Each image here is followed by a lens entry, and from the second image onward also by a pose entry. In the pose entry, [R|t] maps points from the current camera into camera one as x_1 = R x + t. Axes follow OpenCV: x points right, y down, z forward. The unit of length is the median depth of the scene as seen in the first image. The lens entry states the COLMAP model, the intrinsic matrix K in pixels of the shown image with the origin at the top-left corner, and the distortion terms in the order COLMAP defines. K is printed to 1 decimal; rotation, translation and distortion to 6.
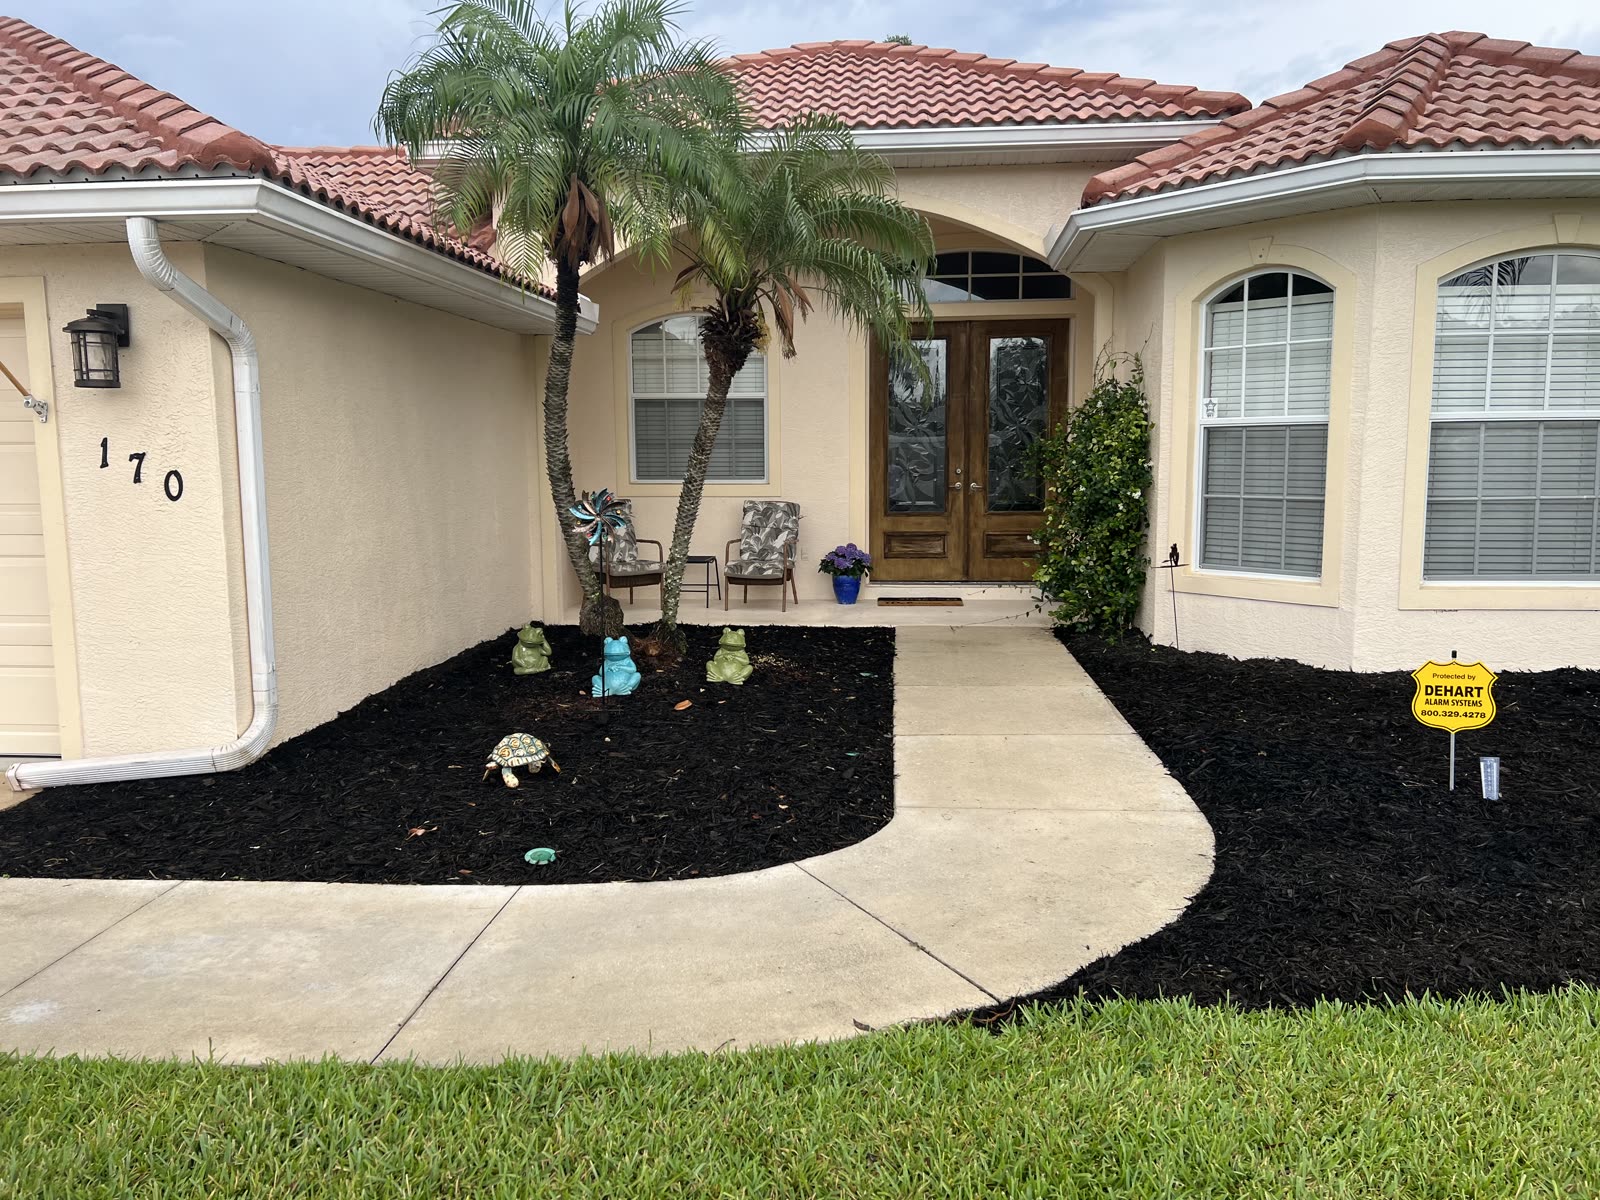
lens RADIAL K [[1238.8, 0, 800.0], [0, 1238.8, 600.0], [0, 0, 1]] dist [0.077636, -0.071809]
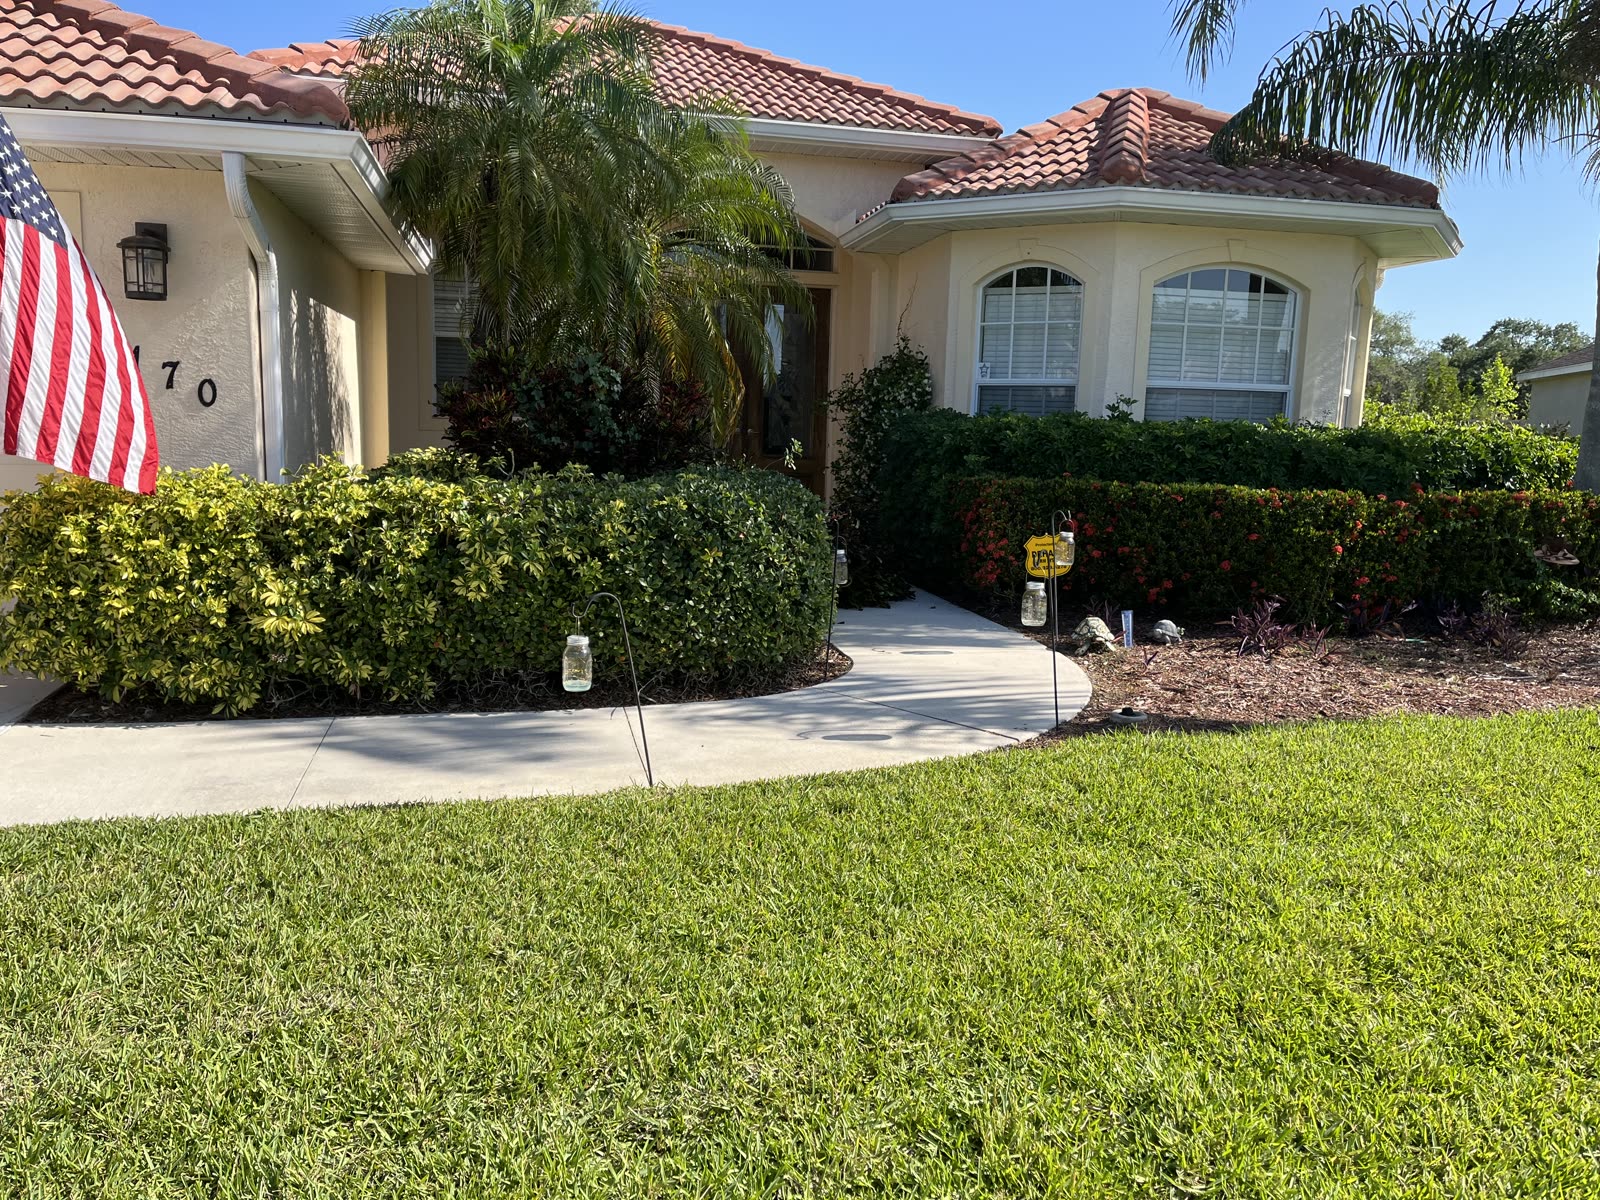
lens RADIAL K [[1238.8, 0, 800.0], [0, 1238.8, 600.0], [0, 0, 1]] dist [0.077636, -0.071809]
pose [[0.953885, -0.008733, 0.300047, -0.245159], [-0.000988, 0.999480, 0.032231, 0.041140], [-0.300172, -0.031041, 0.953380, -0.163874]]
